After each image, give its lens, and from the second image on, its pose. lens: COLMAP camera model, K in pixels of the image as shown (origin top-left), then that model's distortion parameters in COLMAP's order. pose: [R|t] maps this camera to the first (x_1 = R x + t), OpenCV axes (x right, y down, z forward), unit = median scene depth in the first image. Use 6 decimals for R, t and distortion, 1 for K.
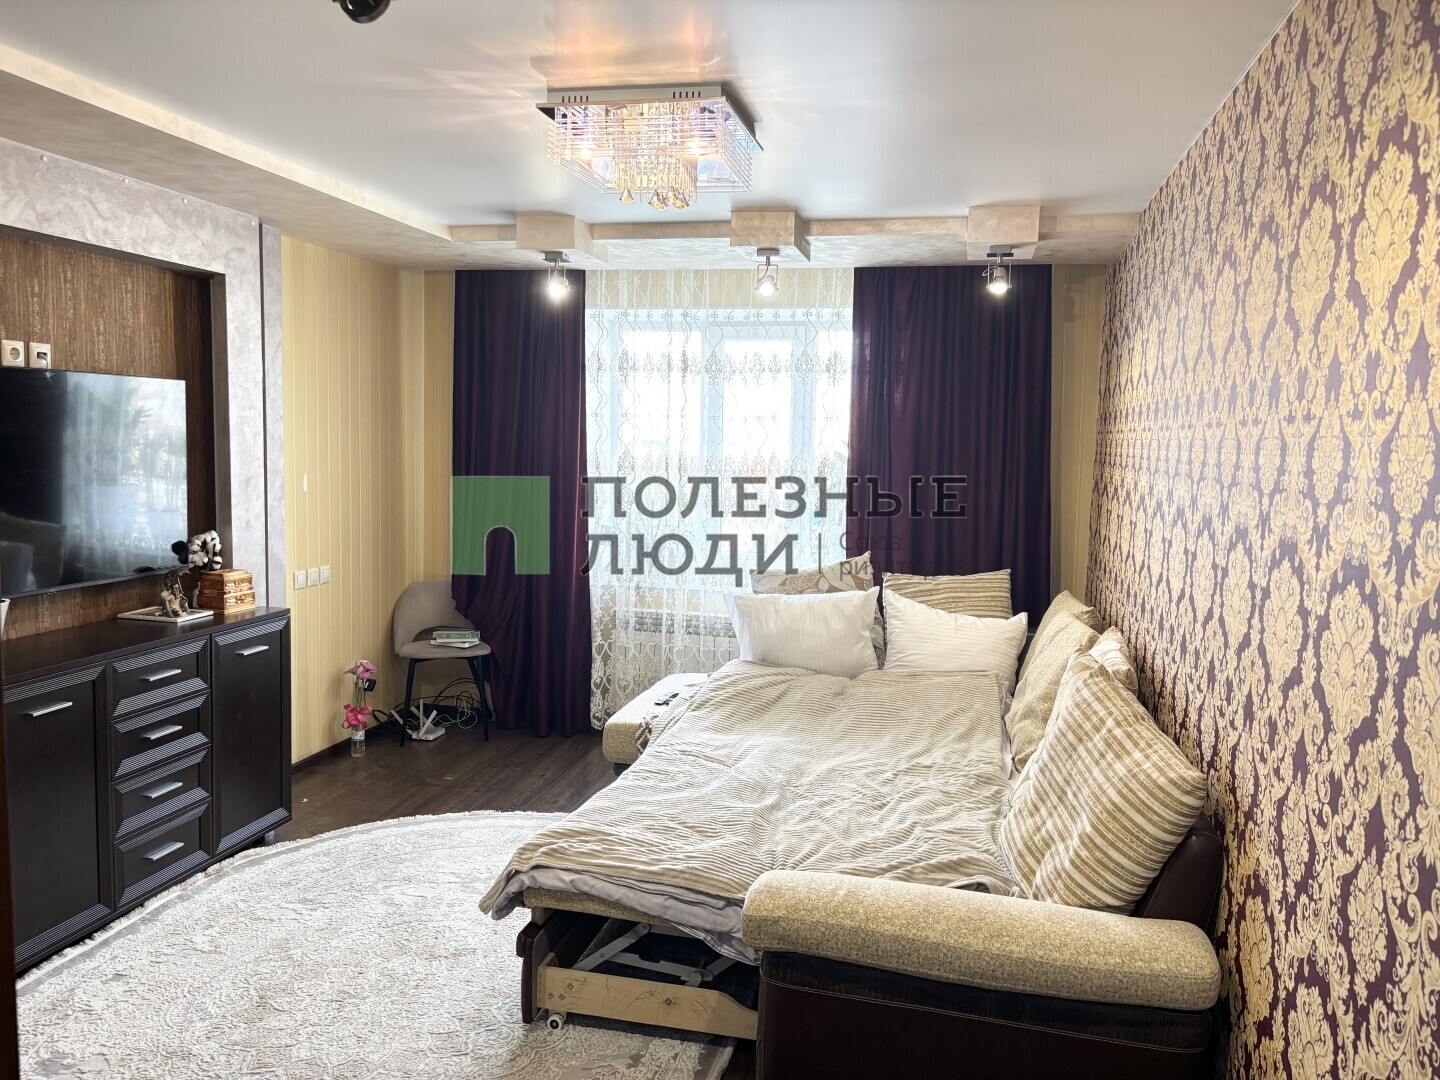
lens RADIAL K [[1094.1, 0, 718.3], [0, 1094.1, 541.7], [0, 0, 1]] dist [0.038439, -0.029509]
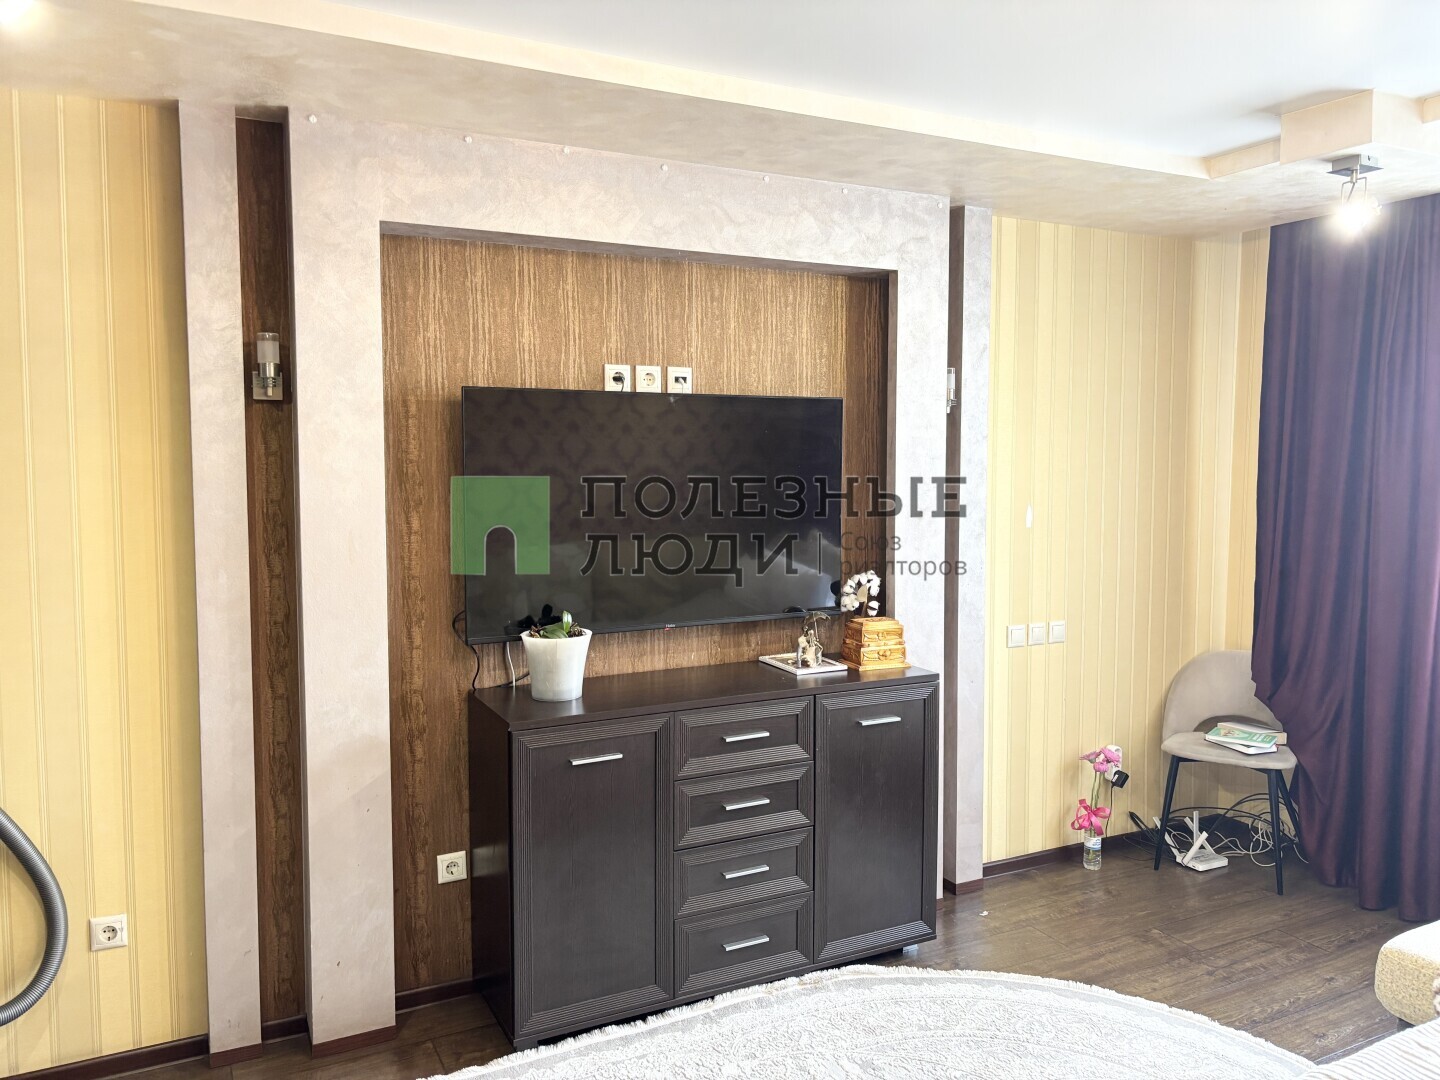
lens RADIAL K [[1094.1, 0, 715.0], [0, 1094.1, 526.9], [0, 0, 1]] dist [0.038439, -0.029509]
pose [[0.647908, 0.027079, -0.761237, 0.111816], [-0.058479, 0.998187, -0.014265, -0.025319], [0.759470, 0.053759, 0.648317, 0.360083]]
